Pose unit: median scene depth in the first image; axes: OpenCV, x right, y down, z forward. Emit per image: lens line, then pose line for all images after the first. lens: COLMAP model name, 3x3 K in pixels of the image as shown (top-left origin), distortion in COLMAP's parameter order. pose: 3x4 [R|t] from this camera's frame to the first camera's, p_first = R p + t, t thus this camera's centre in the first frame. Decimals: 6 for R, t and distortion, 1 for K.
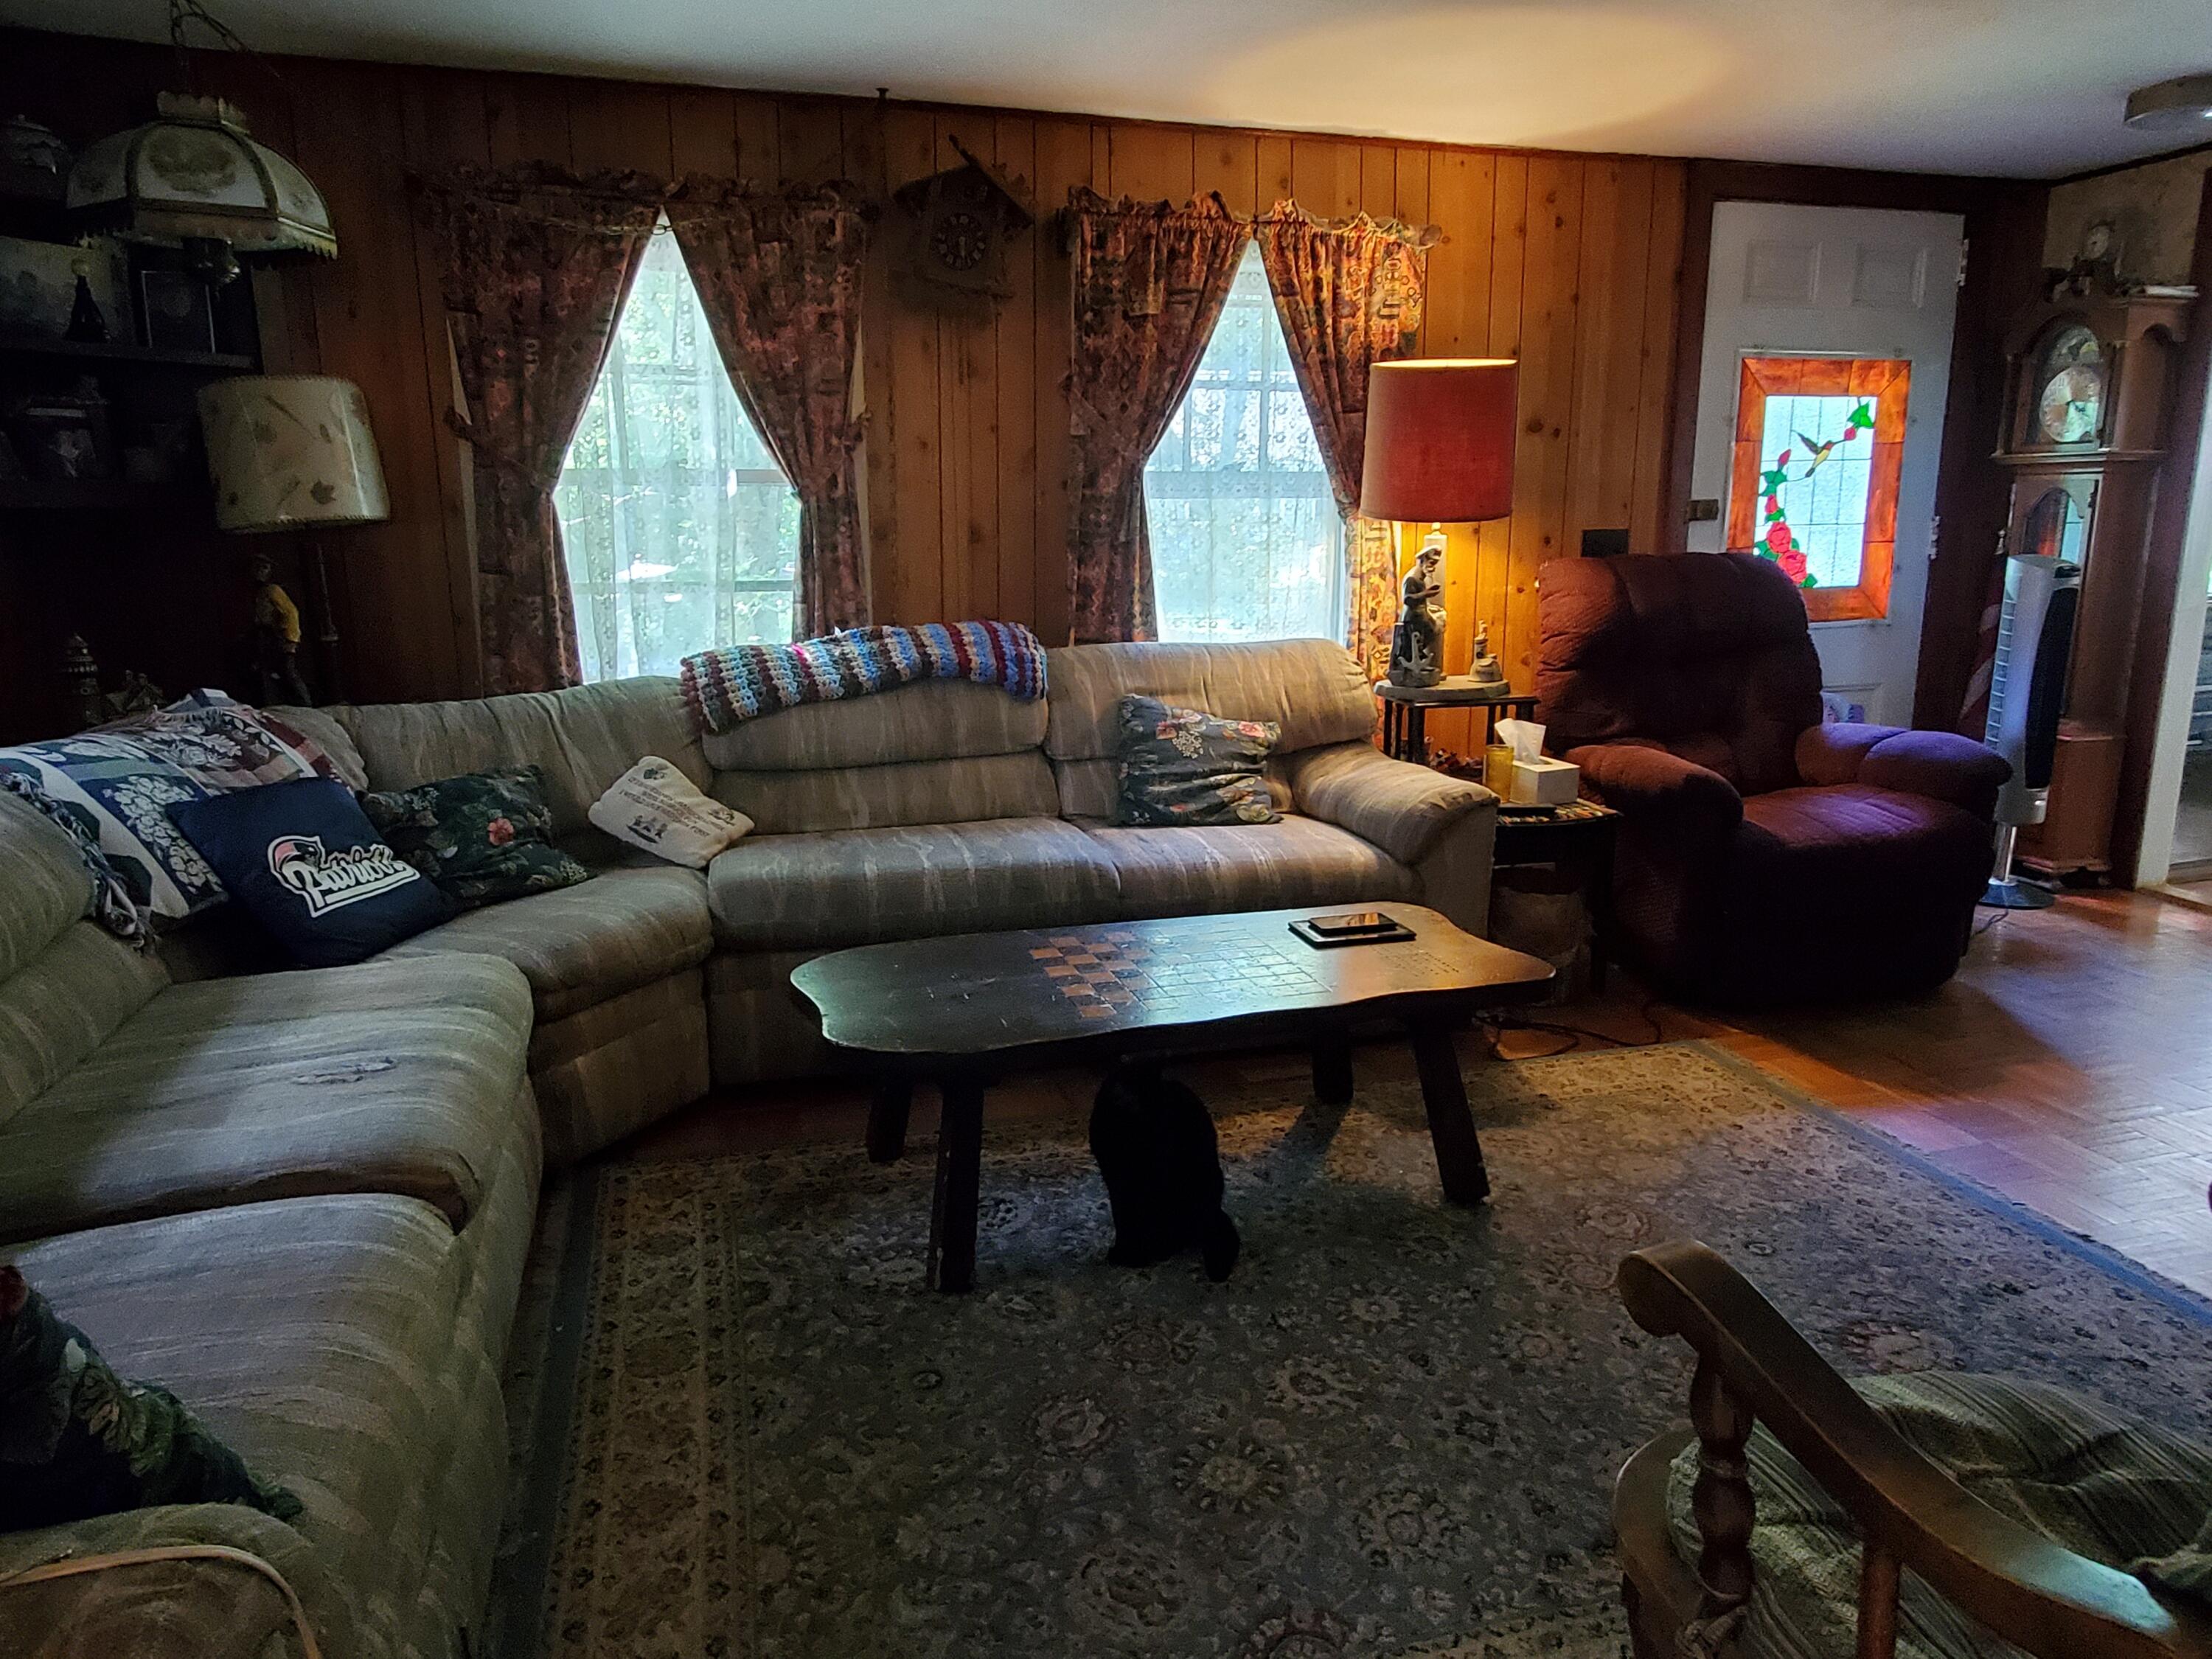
lens RADIAL K [[1432.4, 0, 1087.1], [0, 1432.4, 810.5], [0, 0, 1]] dist [0.003349, -0.000870]
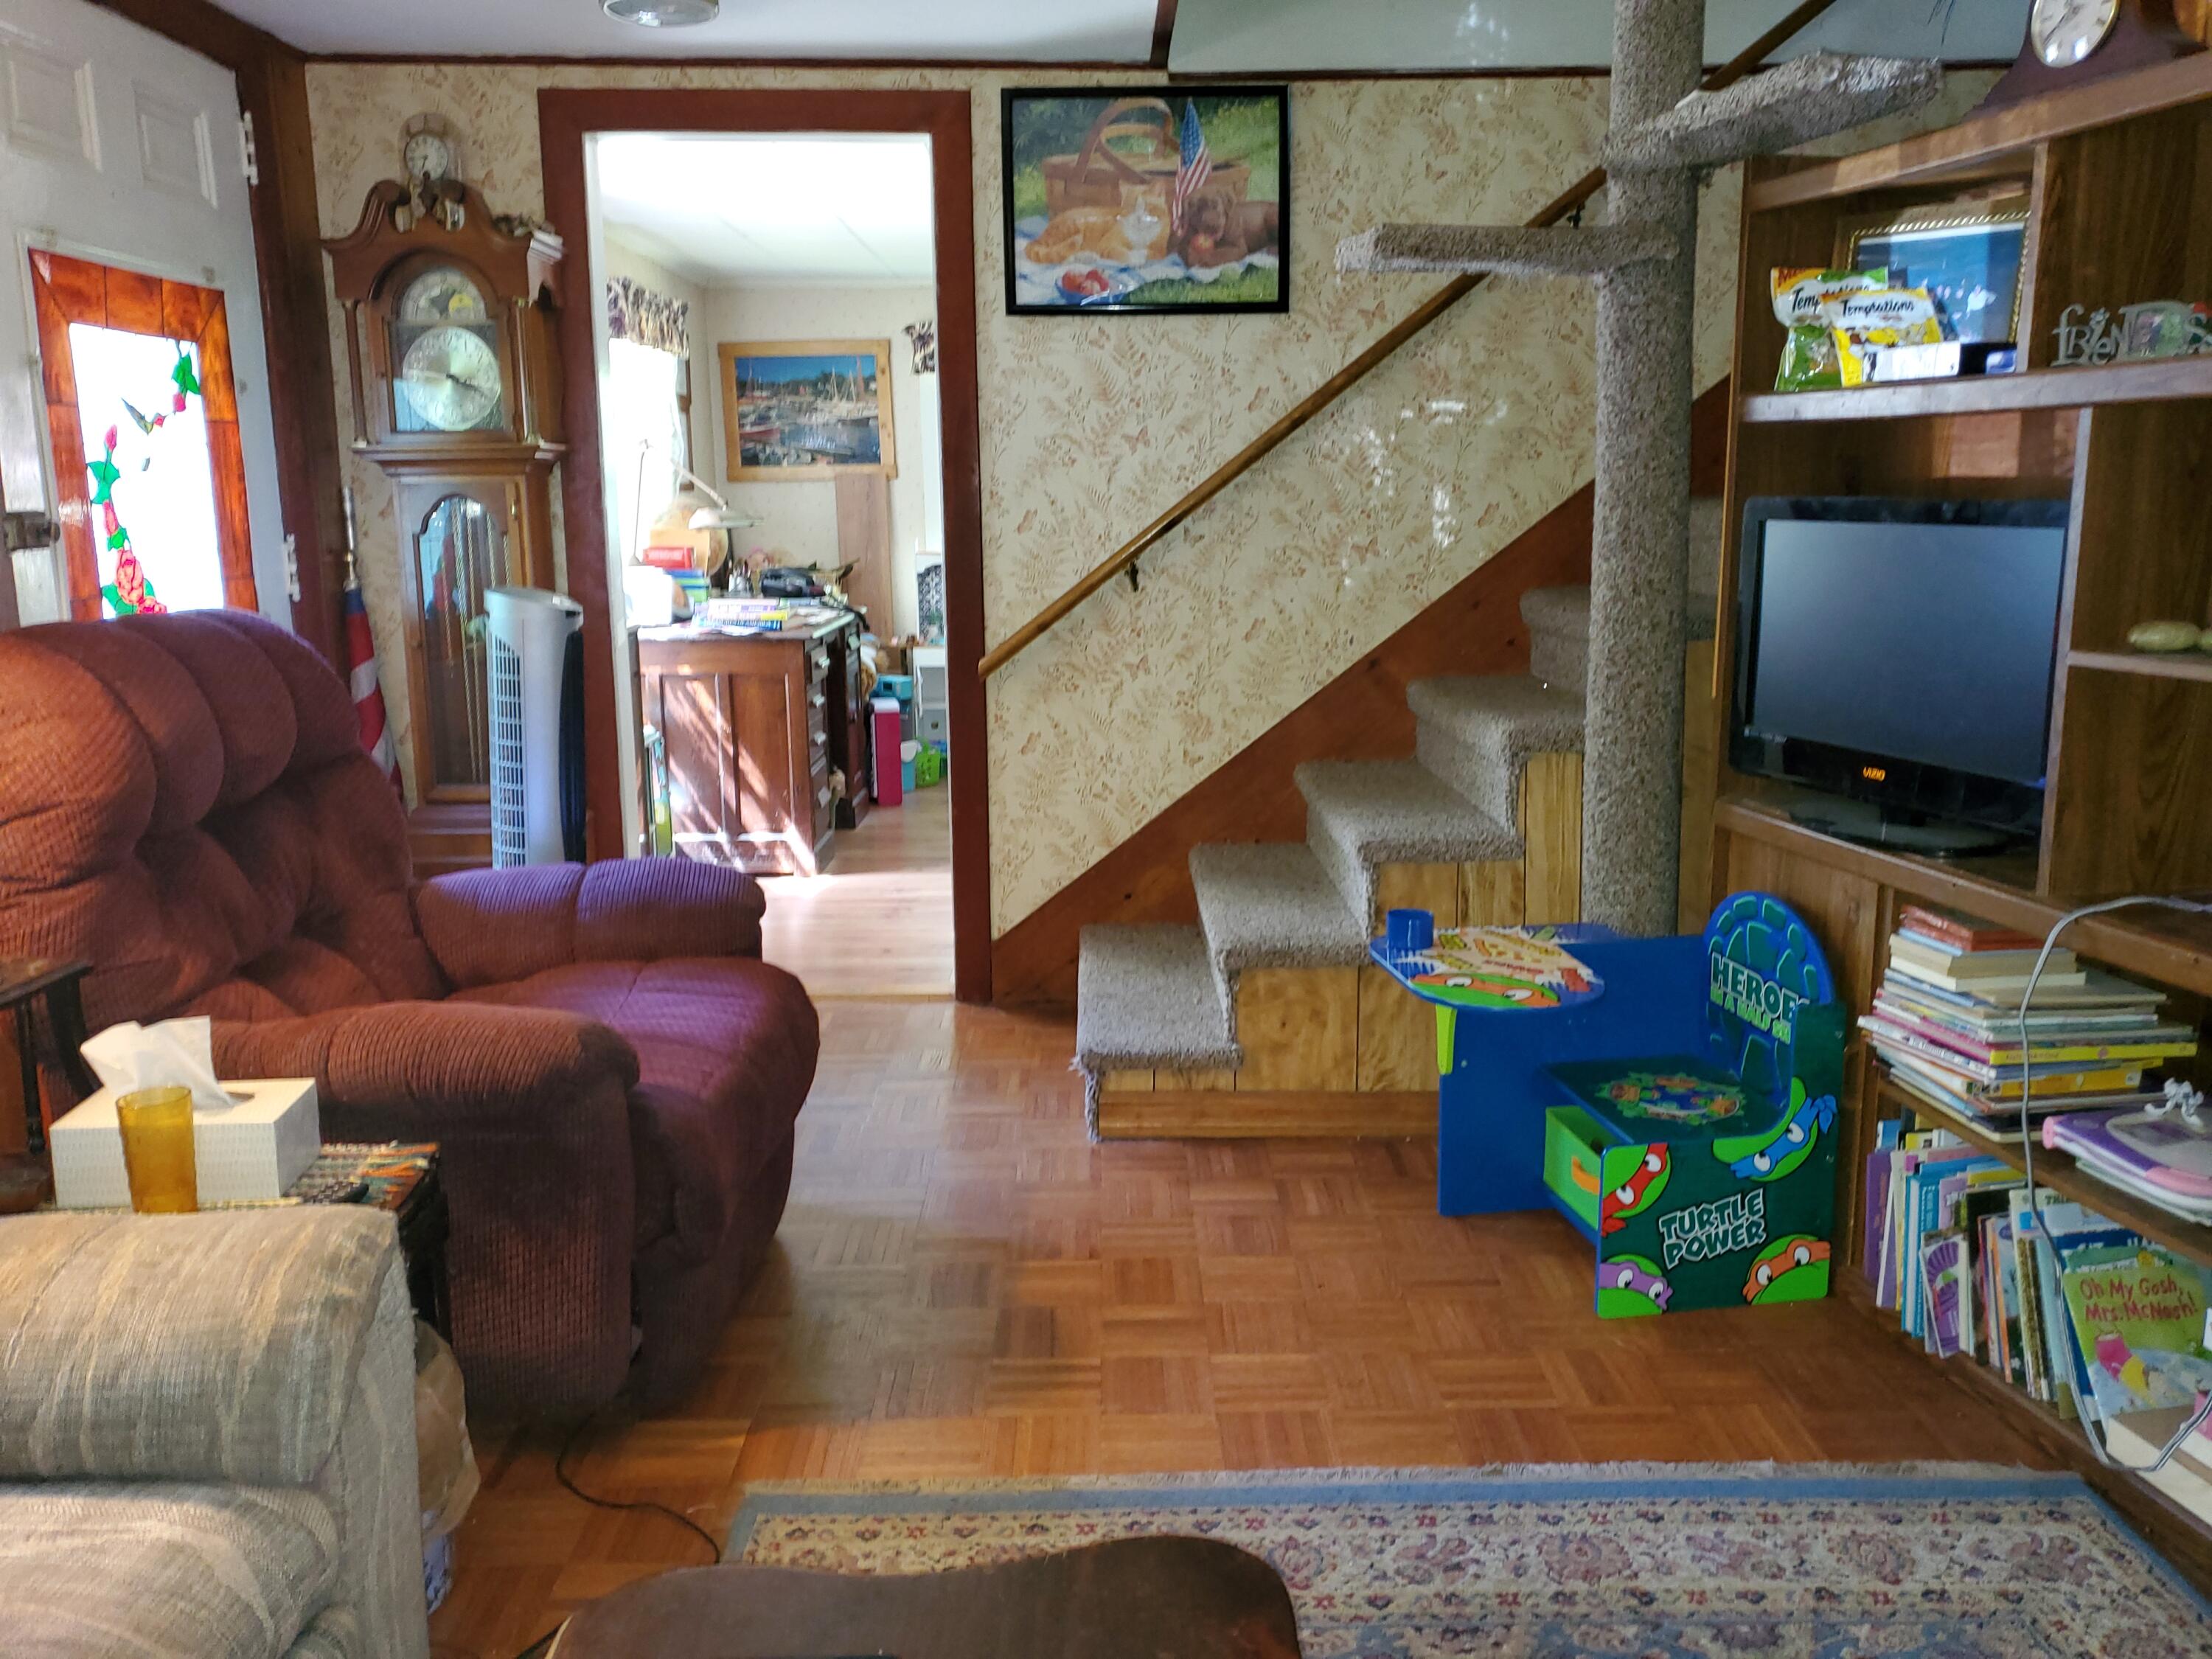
lens RADIAL K [[1728.4, 0, 1173.1], [0, 1728.4, 797.9], [0, 0, 1]] dist [0.023011, -0.017274]
pose [[0.242346, -0.161888, 0.956588, -0.116088], [0.206891, 0.971924, 0.112069, -0.128372], [-0.947874, 0.170750, 0.269035, 0.579335]]
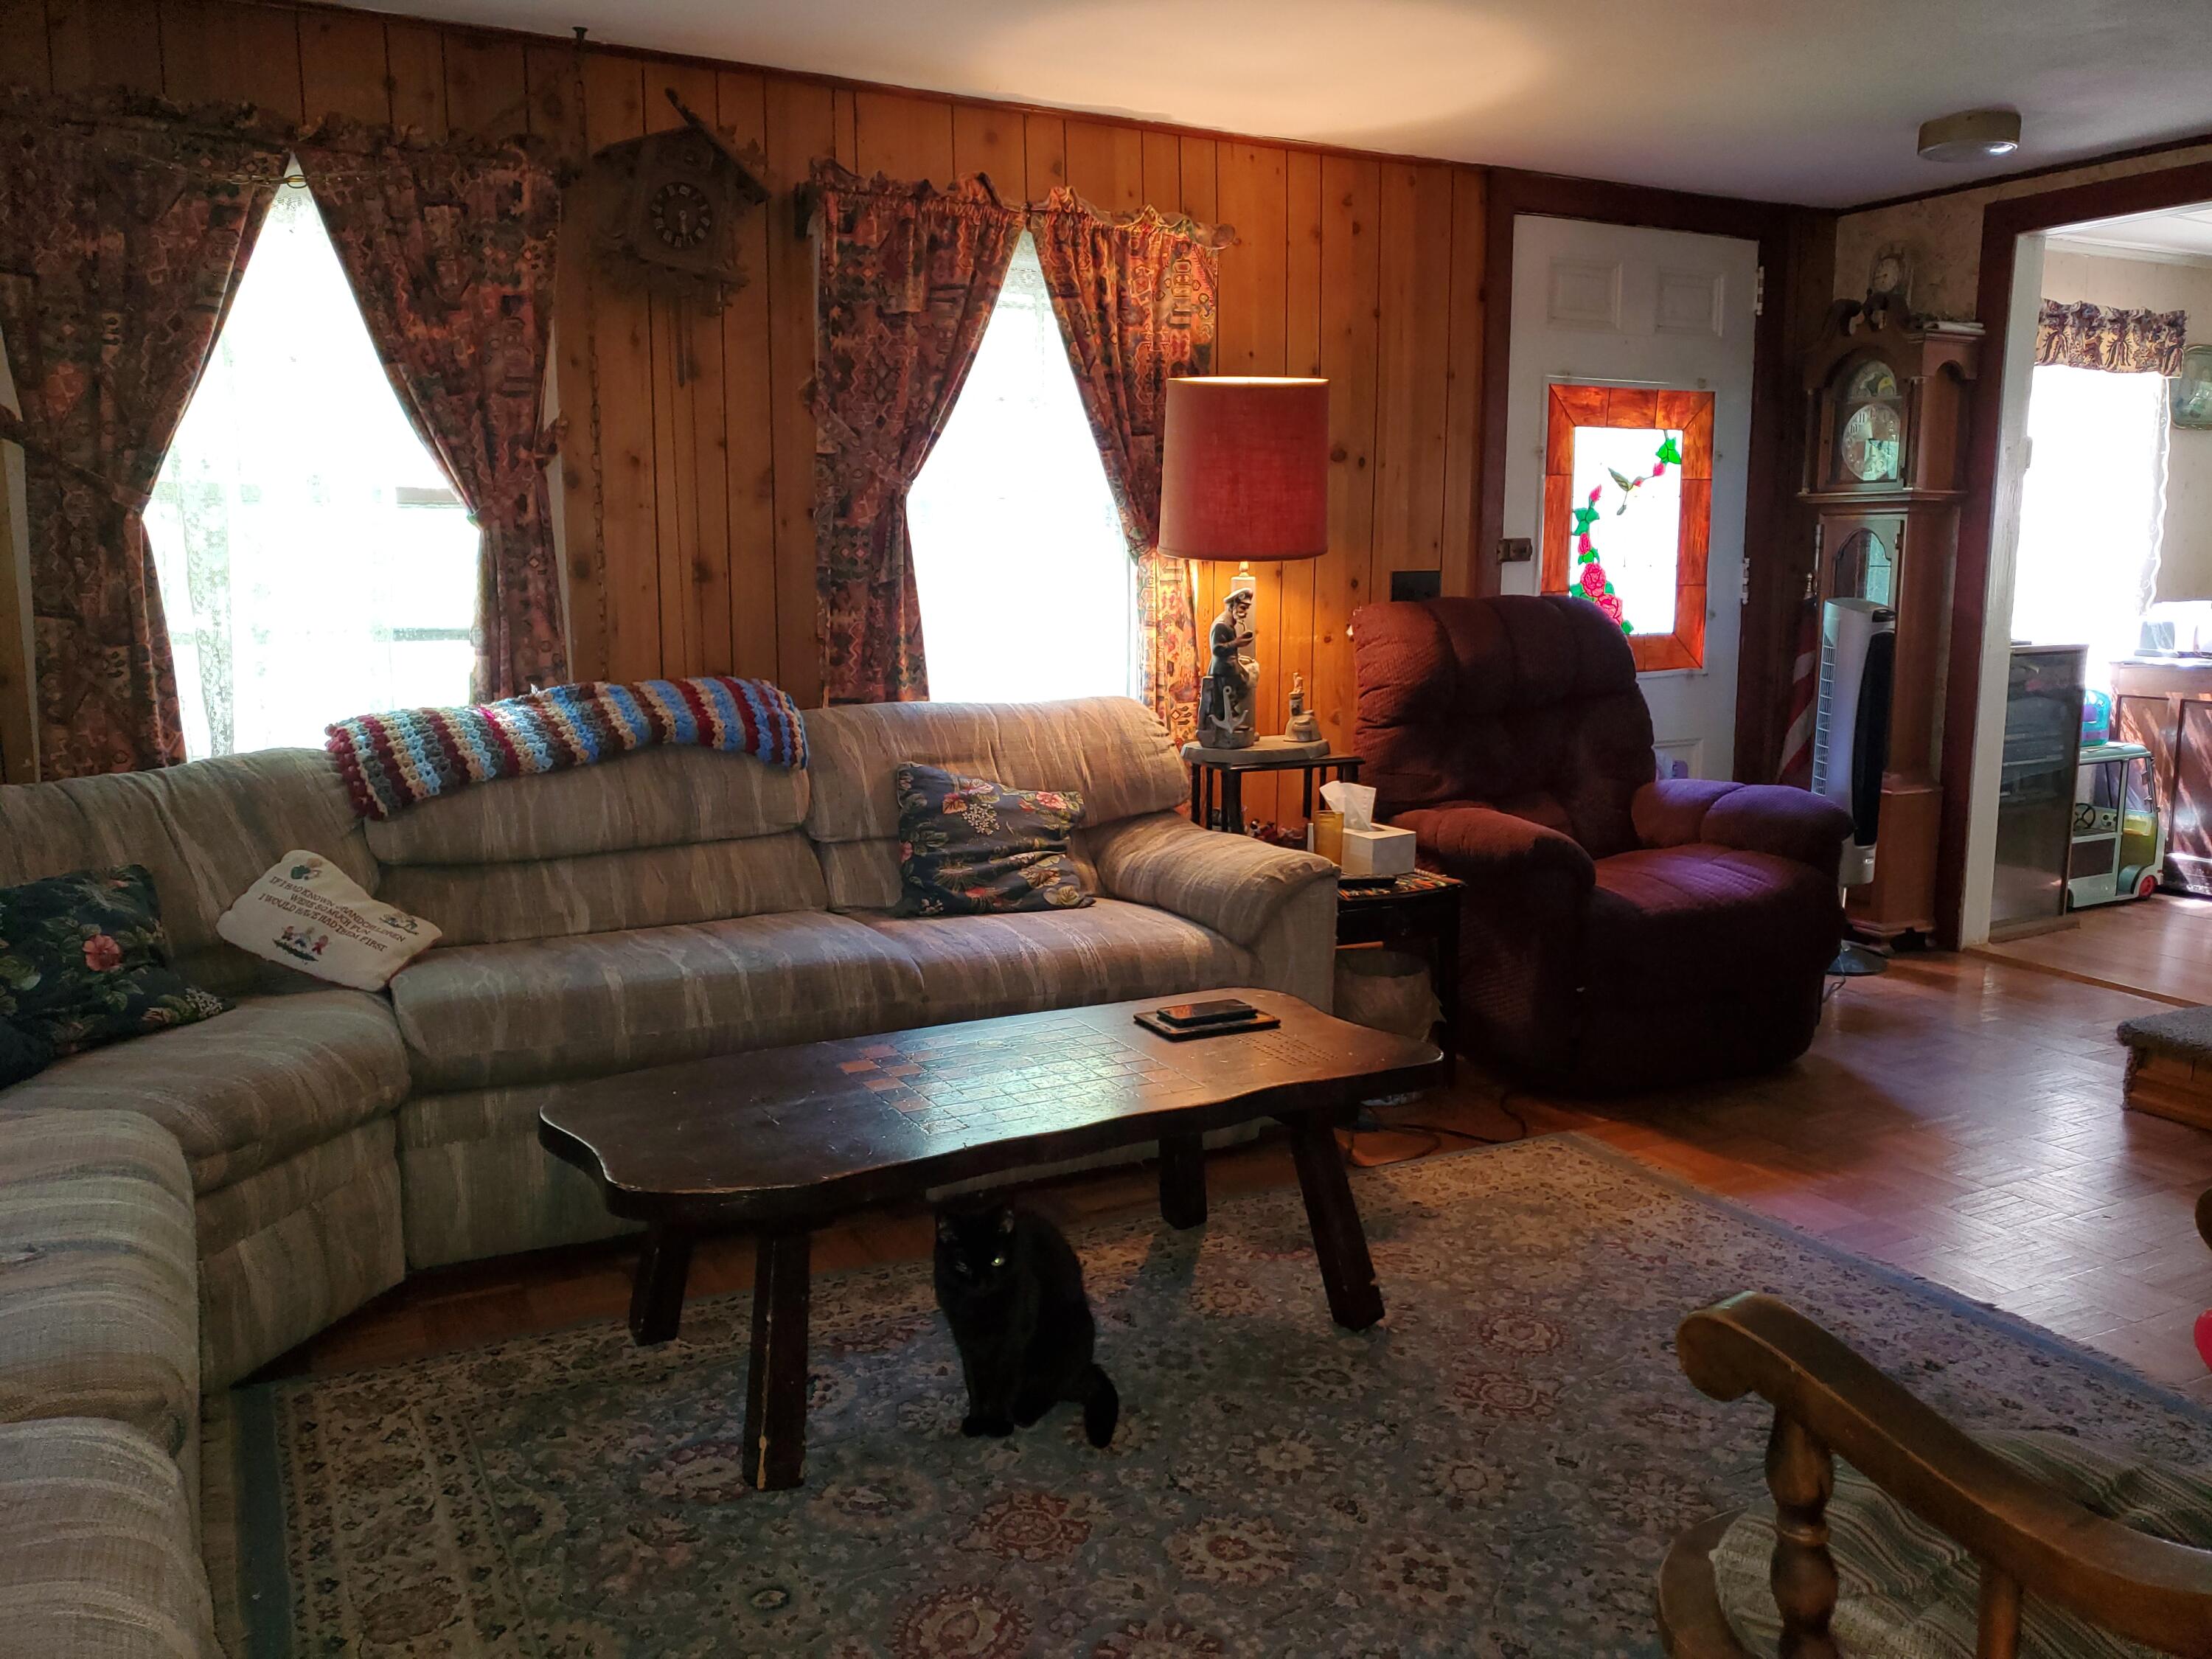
lens RADIAL K [[1728.4, 0, 1121.1], [0, 1728.4, 836.3], [0, 0, 1]] dist [0.023011, -0.017274]
pose [[0.977007, -0.027965, 0.211364, -0.064223], [0.038038, 0.998319, -0.043740, 0.011723], [-0.209786, 0.050775, 0.976428, -0.007495]]
